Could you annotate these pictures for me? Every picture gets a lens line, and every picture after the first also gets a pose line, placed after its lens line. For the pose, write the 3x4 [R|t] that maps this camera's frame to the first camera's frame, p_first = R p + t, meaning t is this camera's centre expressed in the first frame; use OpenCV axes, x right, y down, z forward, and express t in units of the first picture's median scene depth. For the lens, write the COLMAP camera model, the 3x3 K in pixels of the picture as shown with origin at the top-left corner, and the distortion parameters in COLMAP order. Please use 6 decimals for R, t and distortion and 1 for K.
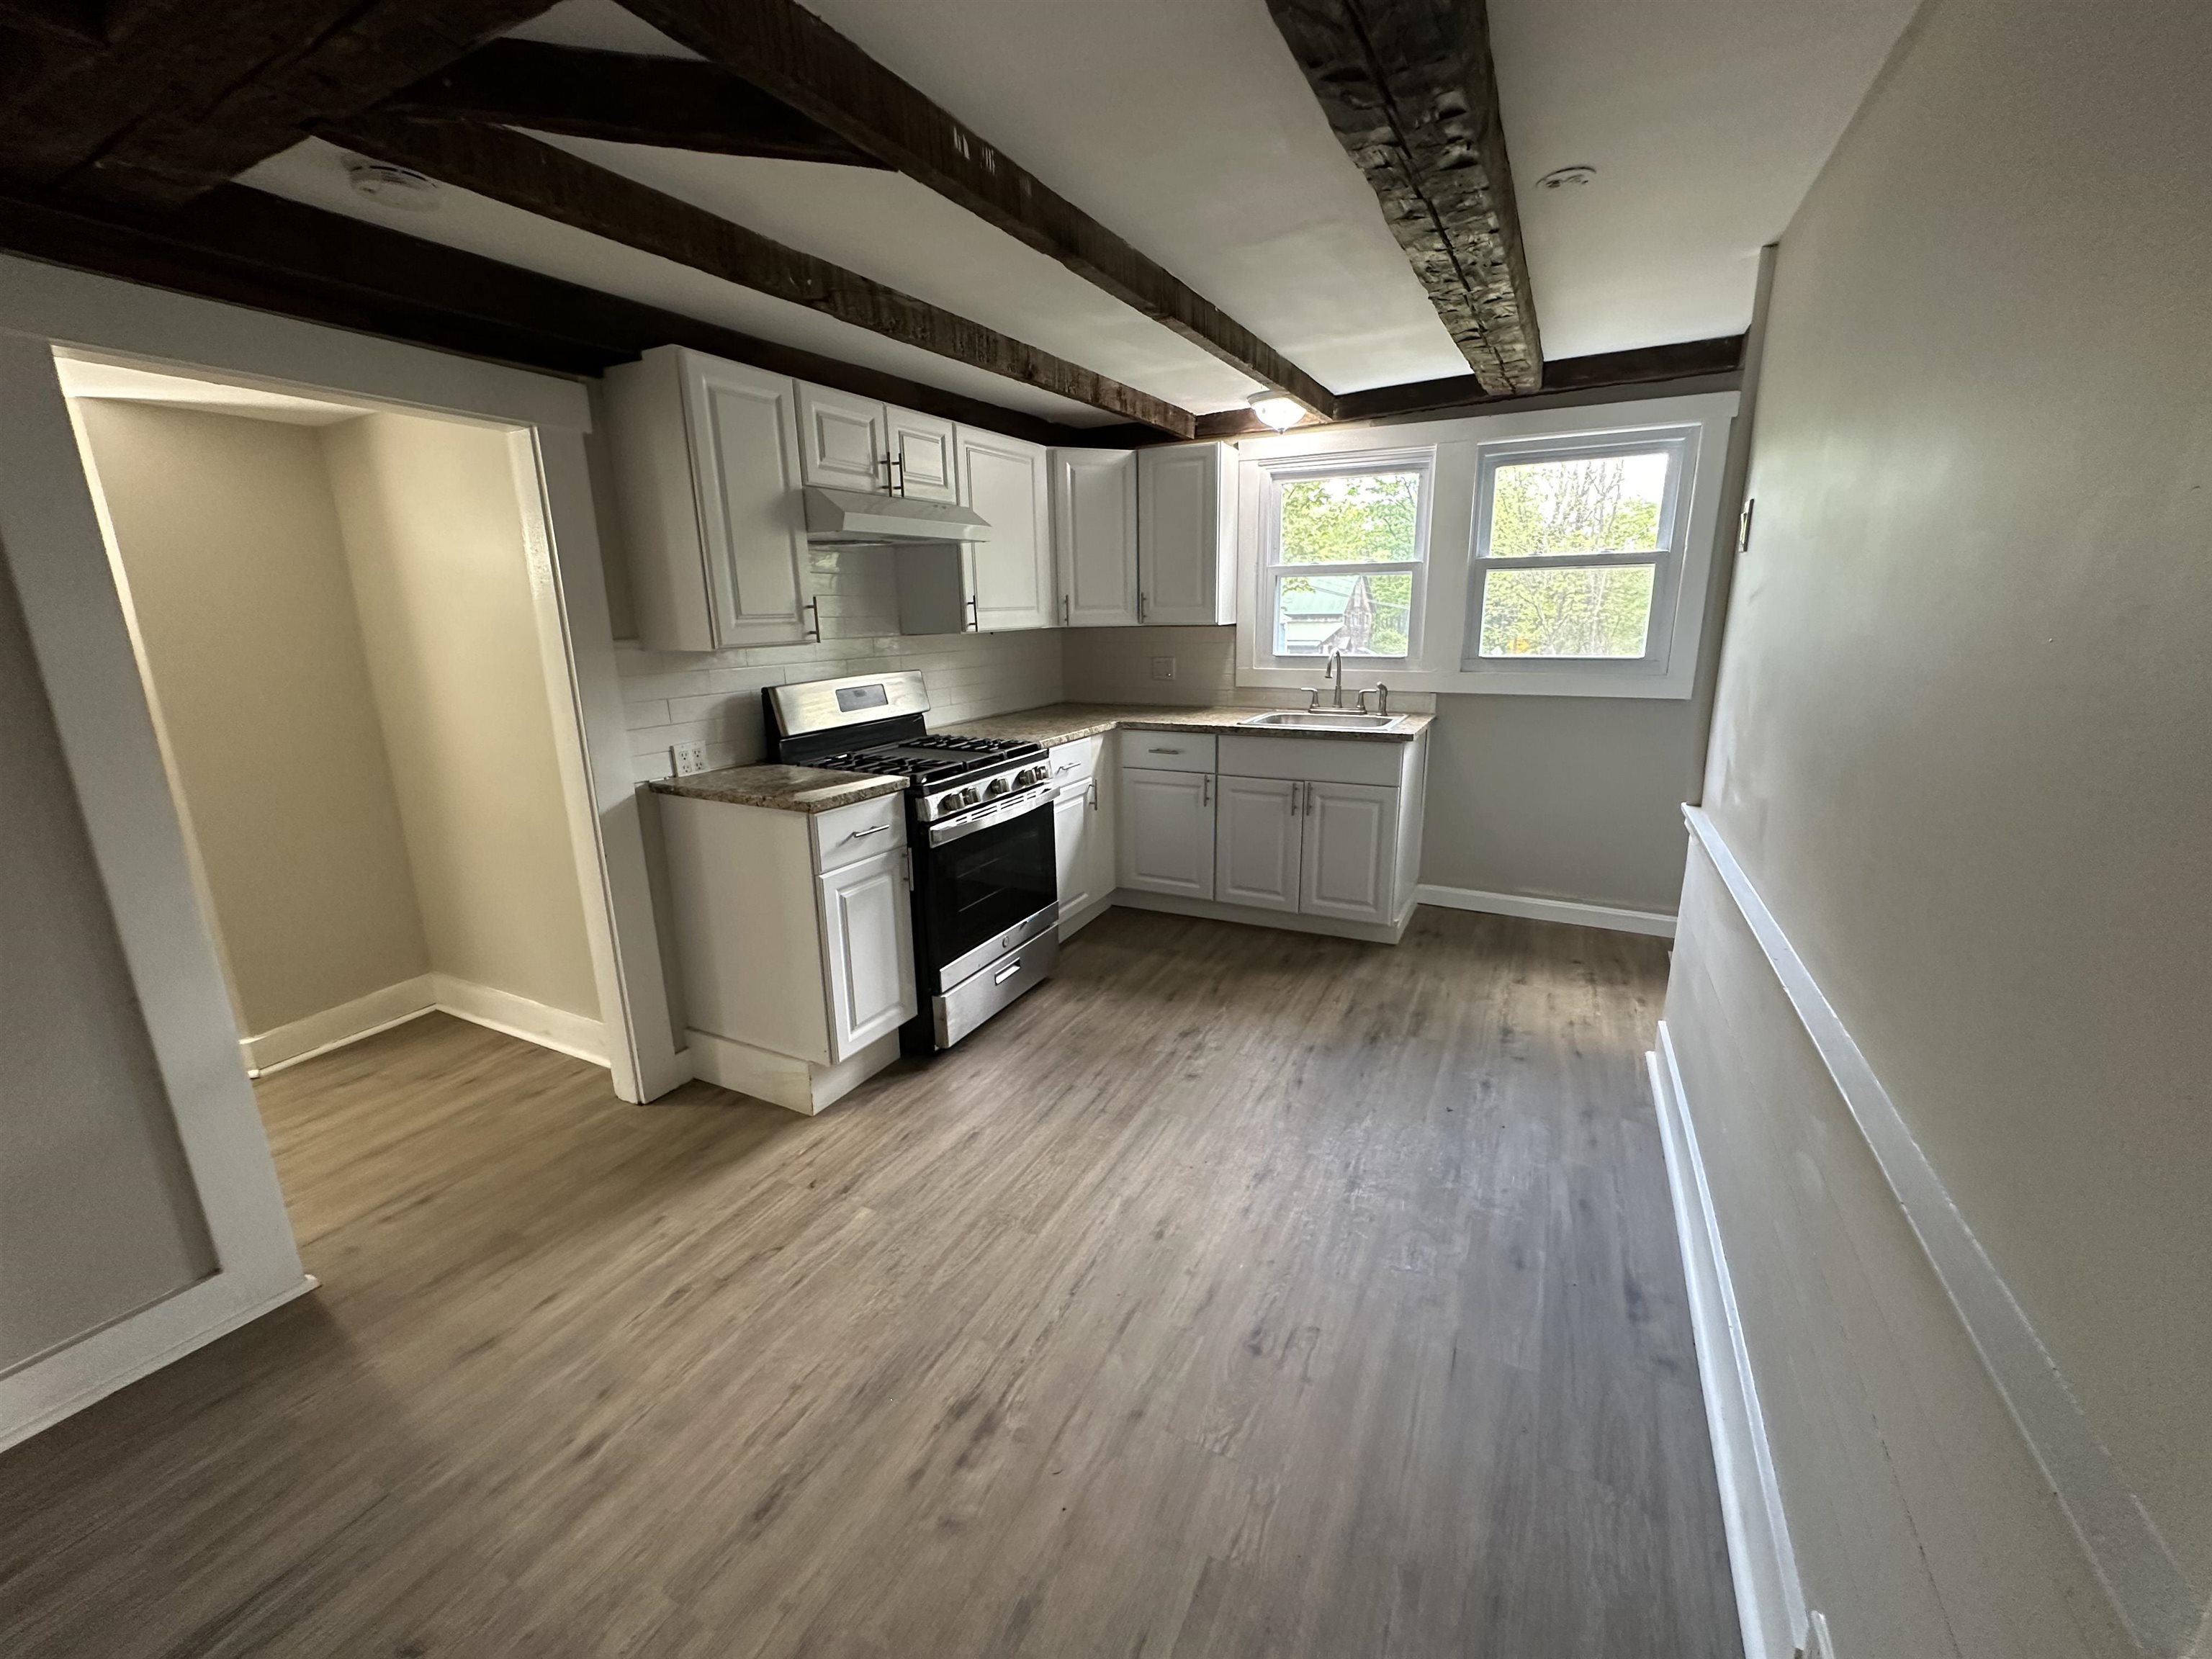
lens RADIAL K [[899.4, 0, 1102.0], [0, 899.4, 830.6], [0, 0, 1]] dist [-0.003149, 0.000413]
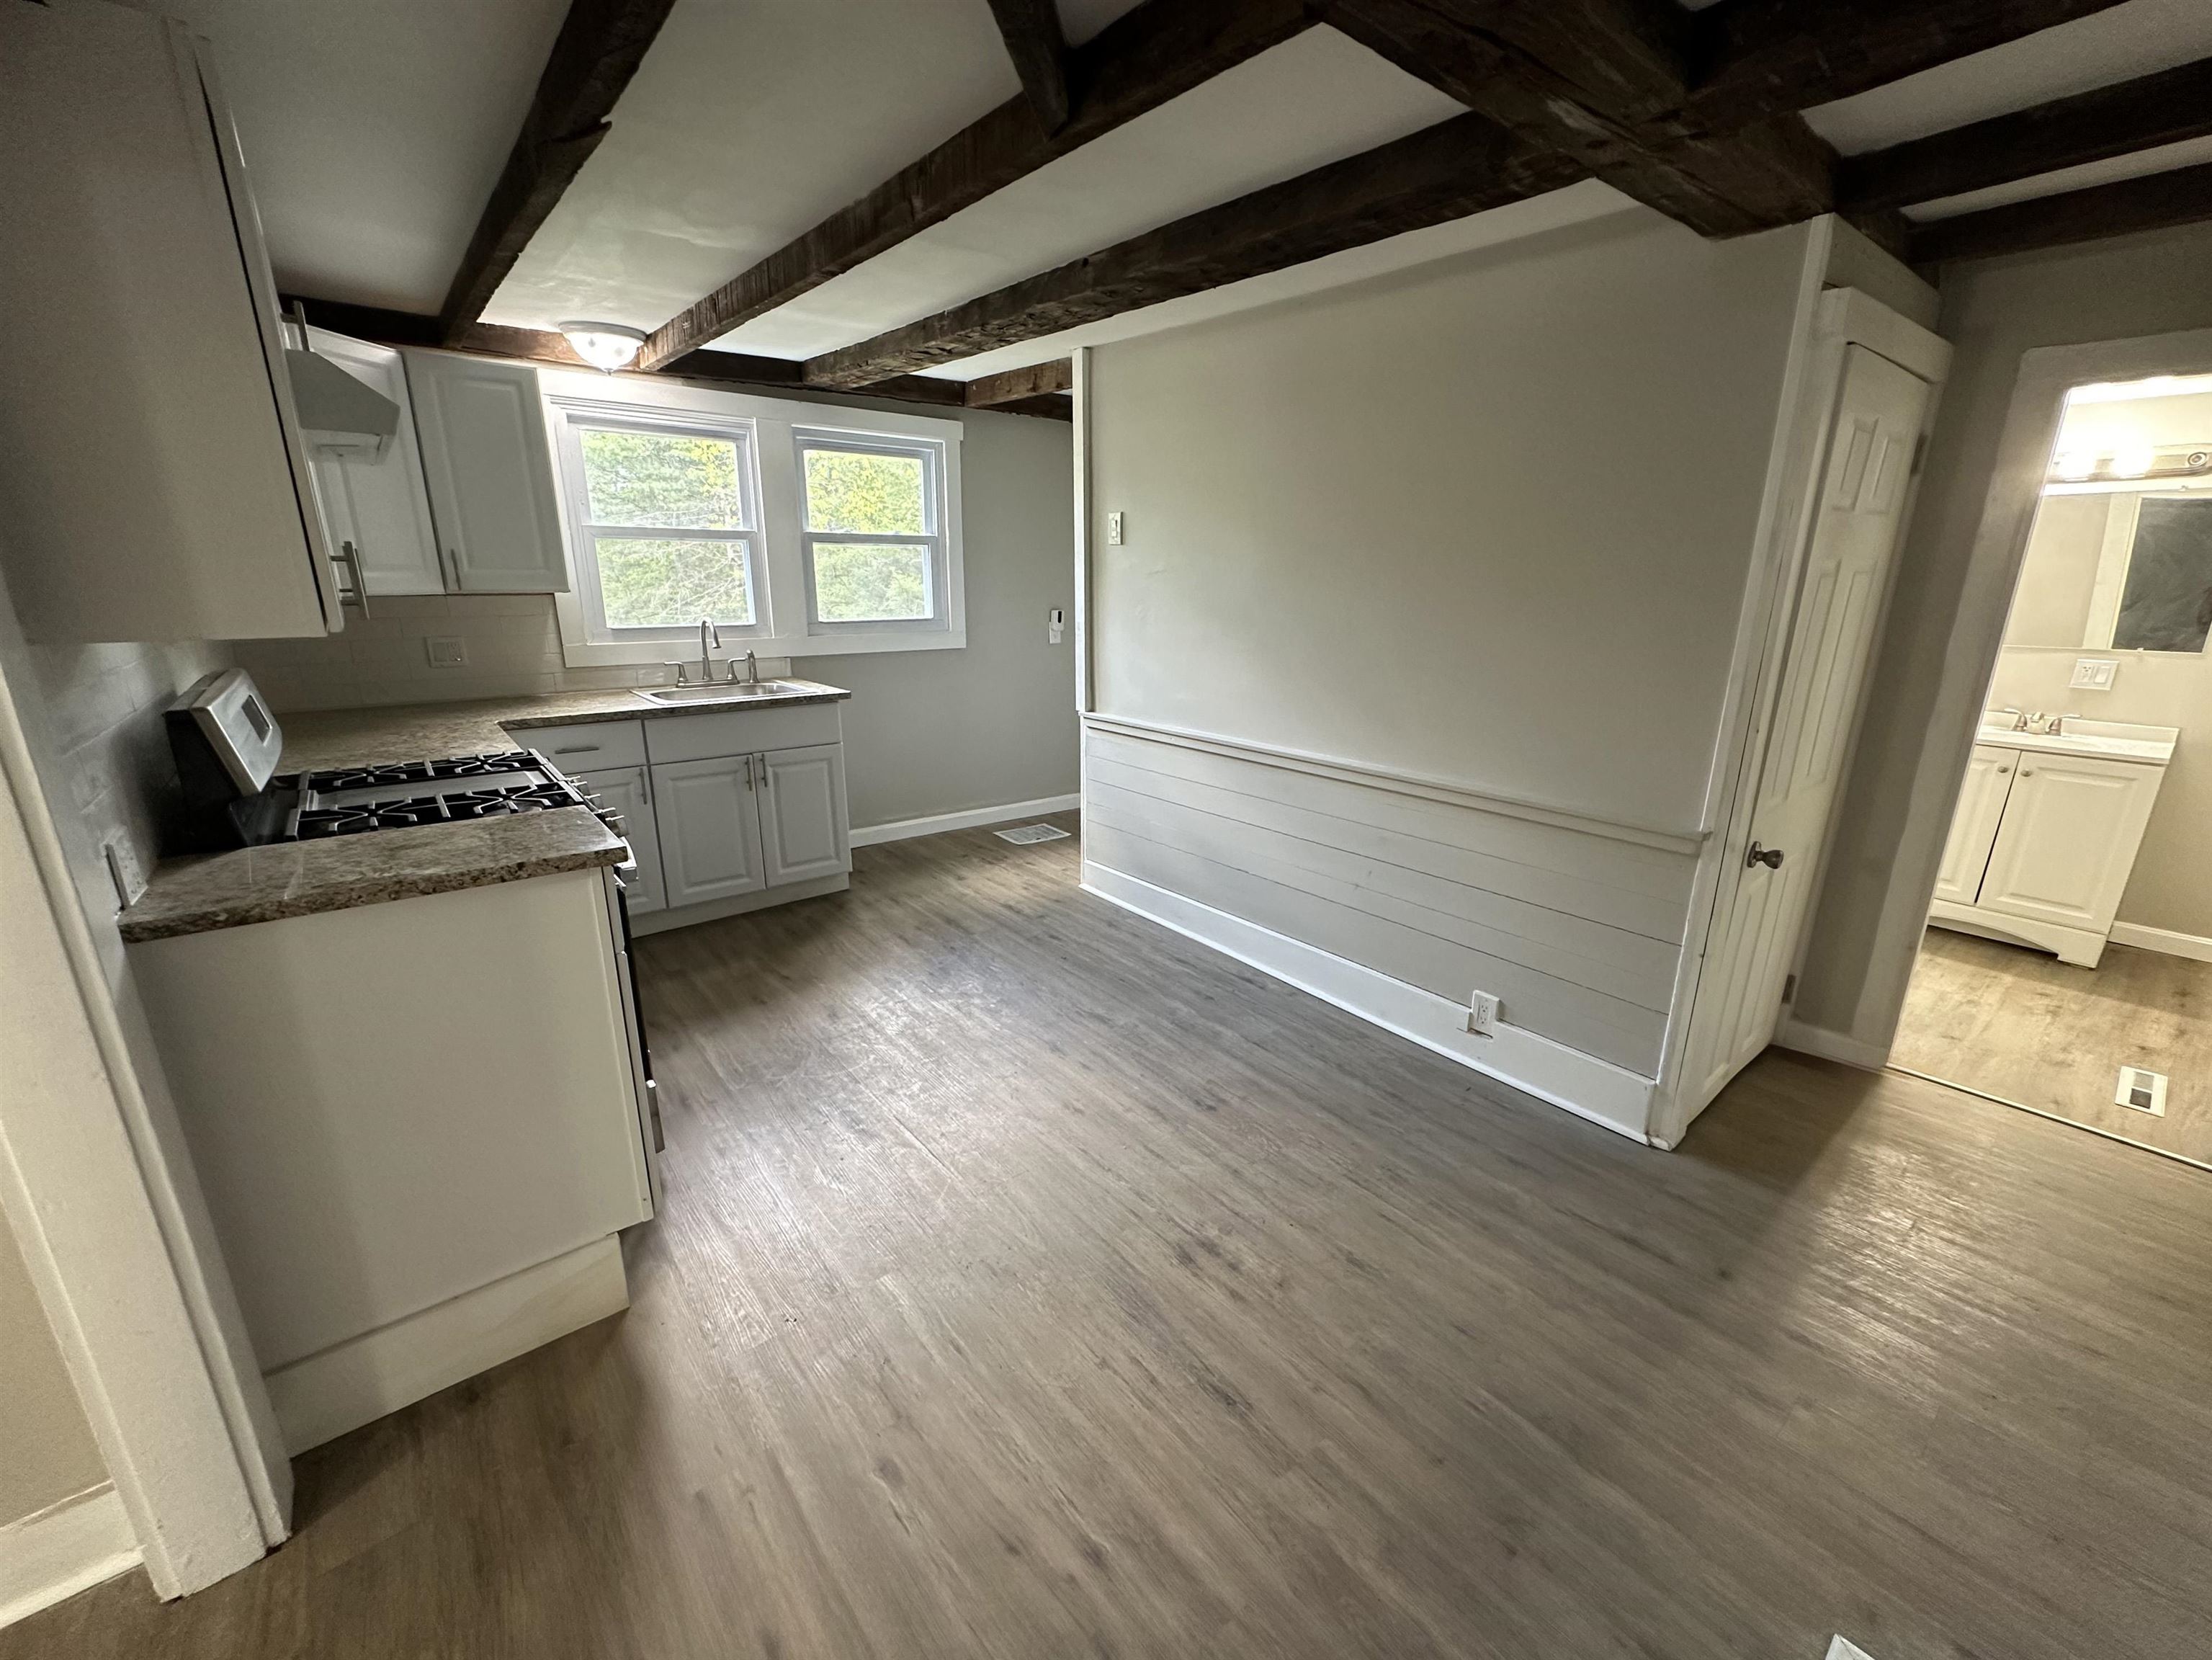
lens RADIAL K [[899.5, 0, 1144.9], [0, 899.5, 825.7], [0, 0, 1]] dist [-0.003149, 0.000413]
pose [[0.375266, -0.230515, 0.897797, -0.554987], [0.206494, 0.965033, 0.161466, -0.054006], [-0.903624, 0.124797, 0.409744, 0.245989]]
